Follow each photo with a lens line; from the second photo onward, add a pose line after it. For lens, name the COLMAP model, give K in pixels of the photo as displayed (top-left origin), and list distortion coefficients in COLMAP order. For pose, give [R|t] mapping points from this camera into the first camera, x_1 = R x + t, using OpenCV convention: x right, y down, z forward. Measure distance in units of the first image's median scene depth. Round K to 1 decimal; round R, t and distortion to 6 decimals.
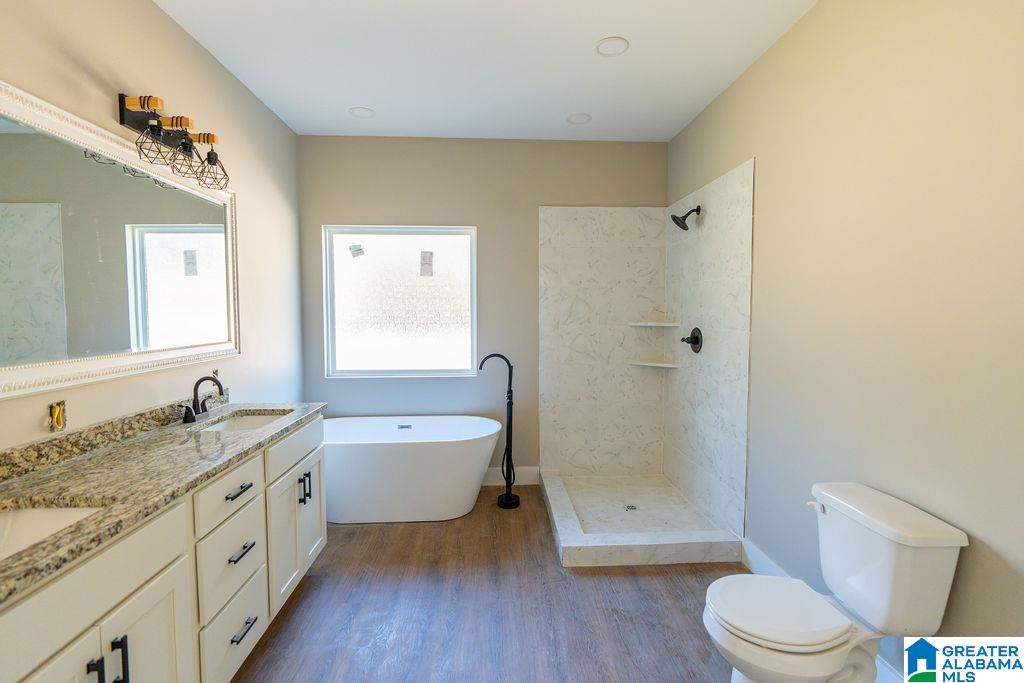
lens RADIAL K [[478.2, 0, 506.6], [0, 478.2, 338.8], [0, 0, 1]] dist [-0.002420, 0.000031]
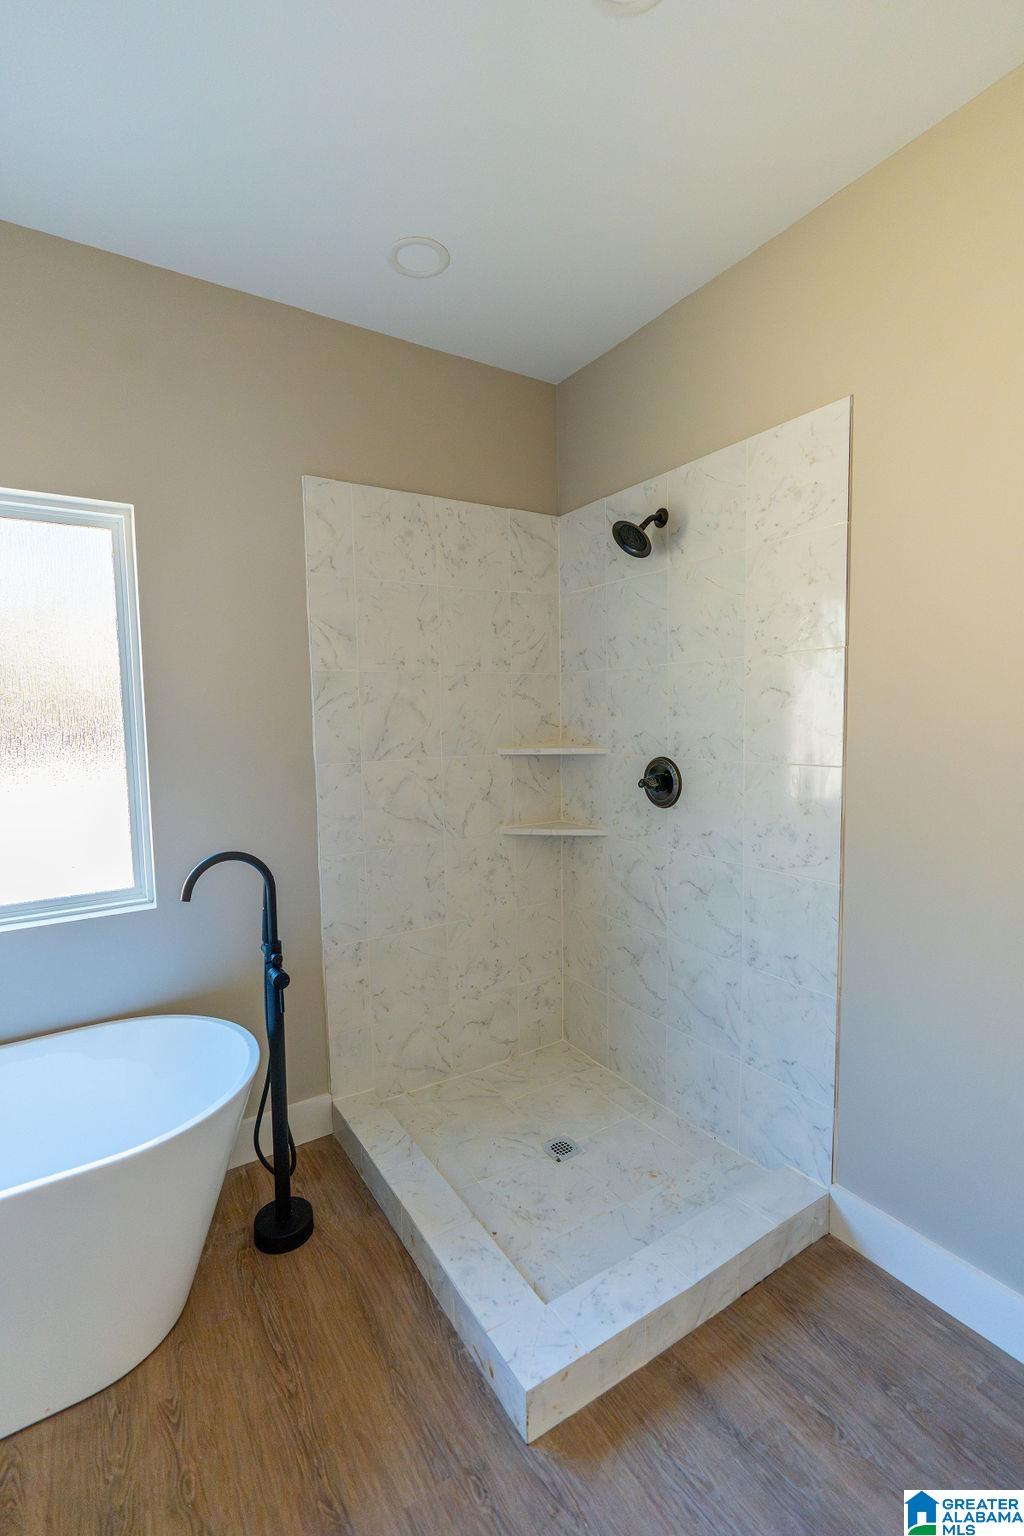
lens RADIAL K [[717.3, 0, 523.2], [0, 717.3, 776.2], [0, 0, 1]] dist [-0.002420, 0.000031]
pose [[0.868159, -0.056628, 0.493044, -0.087201], [0.045902, 0.998373, 0.033842, -0.031670], [-0.494158, -0.006749, 0.869346, 0.376663]]
